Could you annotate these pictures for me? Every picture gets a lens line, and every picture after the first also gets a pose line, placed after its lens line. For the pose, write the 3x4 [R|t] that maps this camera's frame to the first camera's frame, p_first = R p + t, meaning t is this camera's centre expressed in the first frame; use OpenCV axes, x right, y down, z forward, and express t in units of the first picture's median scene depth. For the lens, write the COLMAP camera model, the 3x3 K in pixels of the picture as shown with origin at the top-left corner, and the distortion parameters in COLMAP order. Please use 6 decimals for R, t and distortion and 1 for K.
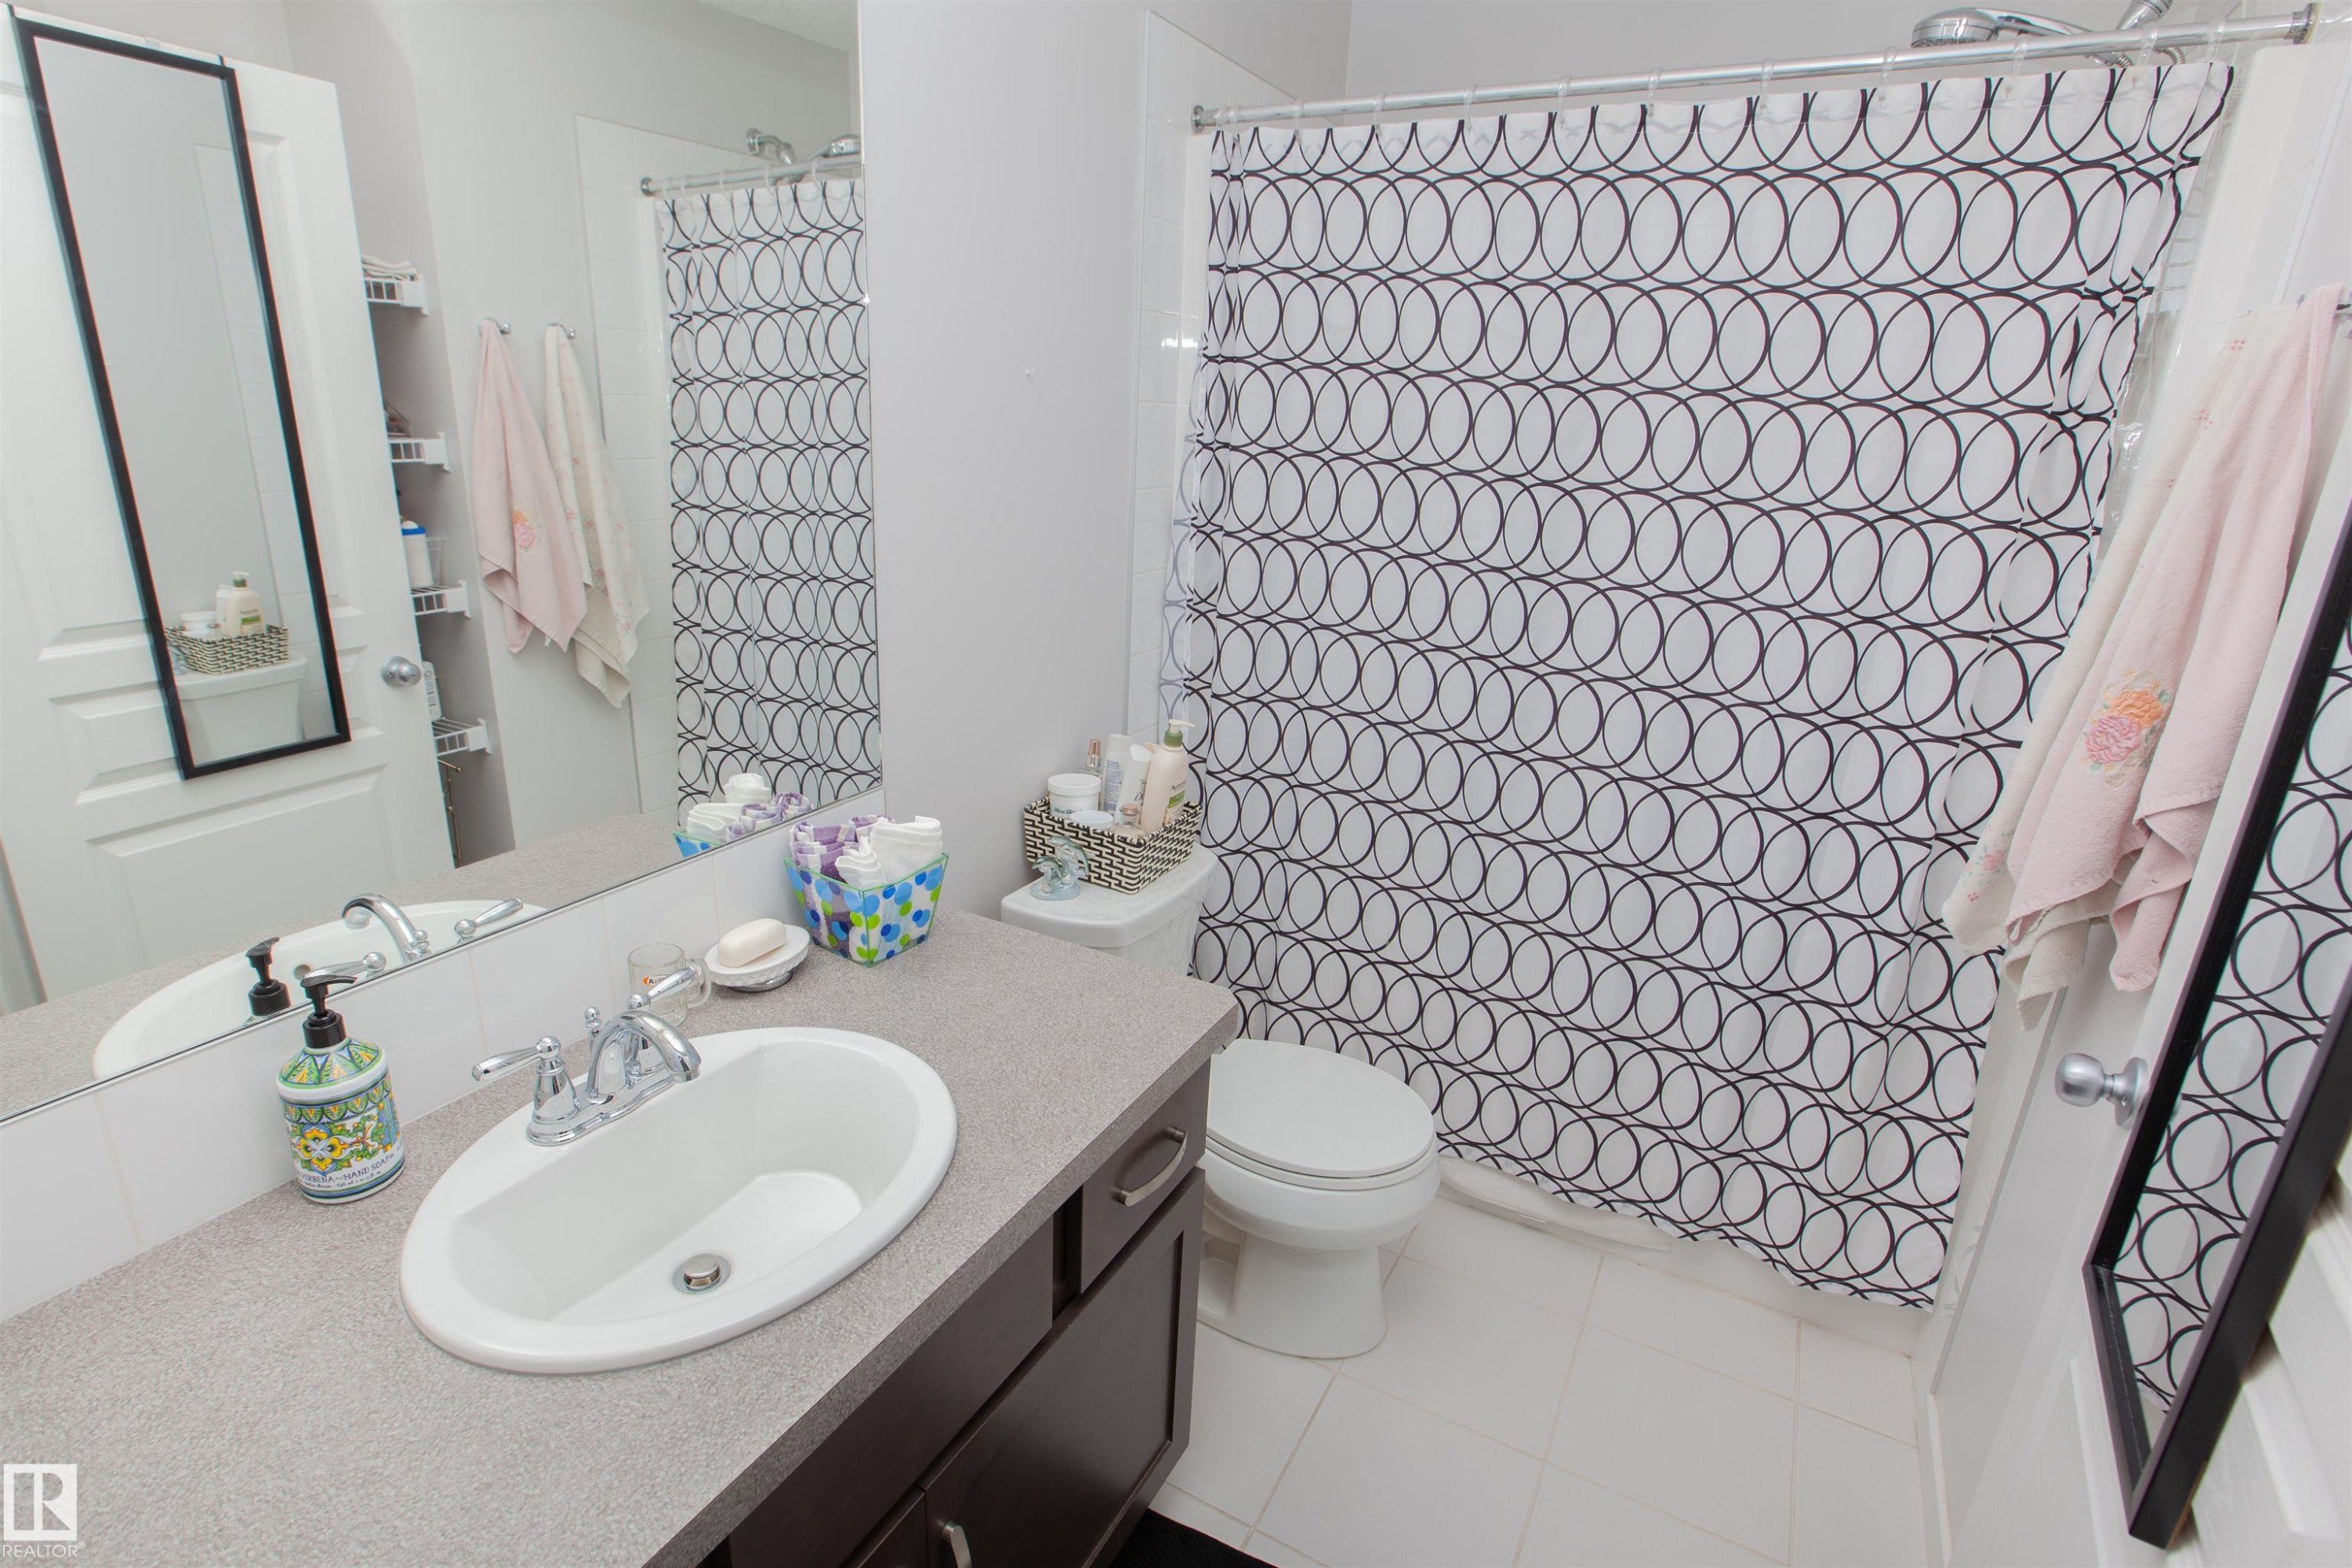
lens RADIAL K [[1205.1, 0, 1139.0], [0, 1205.1, 780.4], [0, 0, 1]] dist [-0.074321, 0.047769]
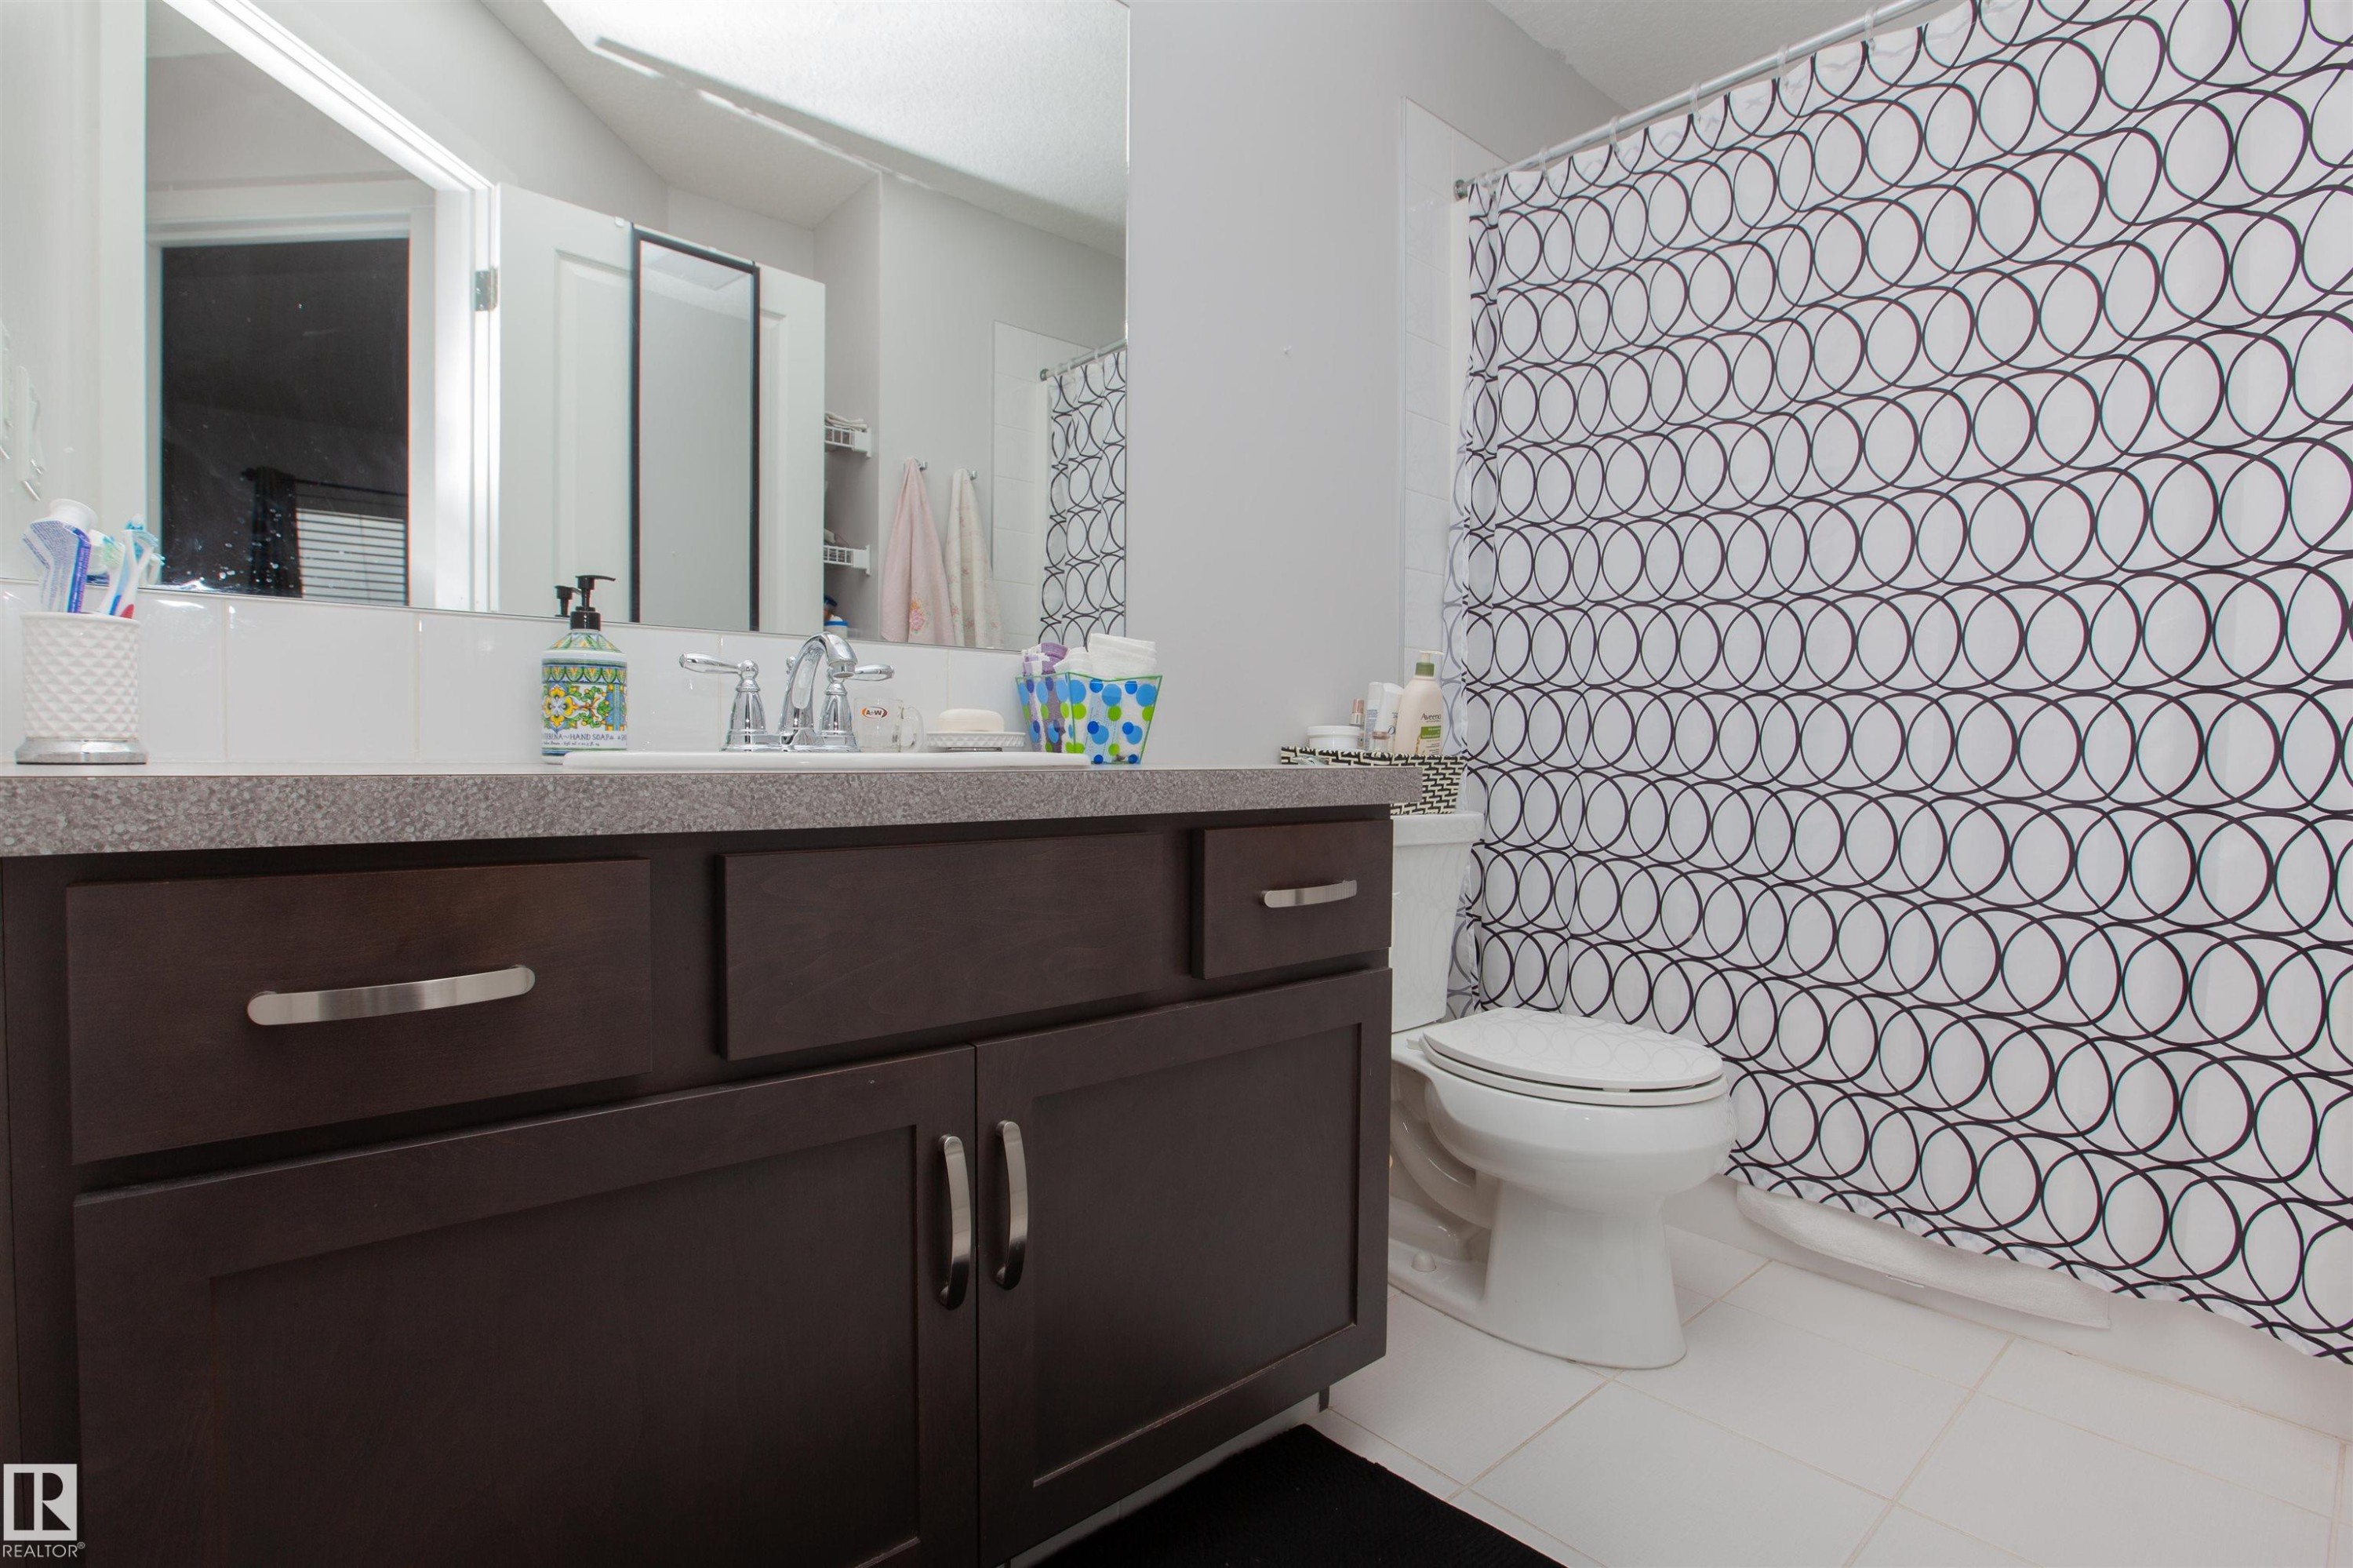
lens RADIAL K [[1165.3, 0, 1176.5], [0, 1165.3, 784.0], [0, 0, 1]] dist [-0.049265, 0.017503]
pose [[0.945741, -0.021438, -0.324214, 0.136535], [-0.077193, 0.954429, -0.288283, 0.330234], [0.315619, 0.297668, 0.900987, 0.078363]]
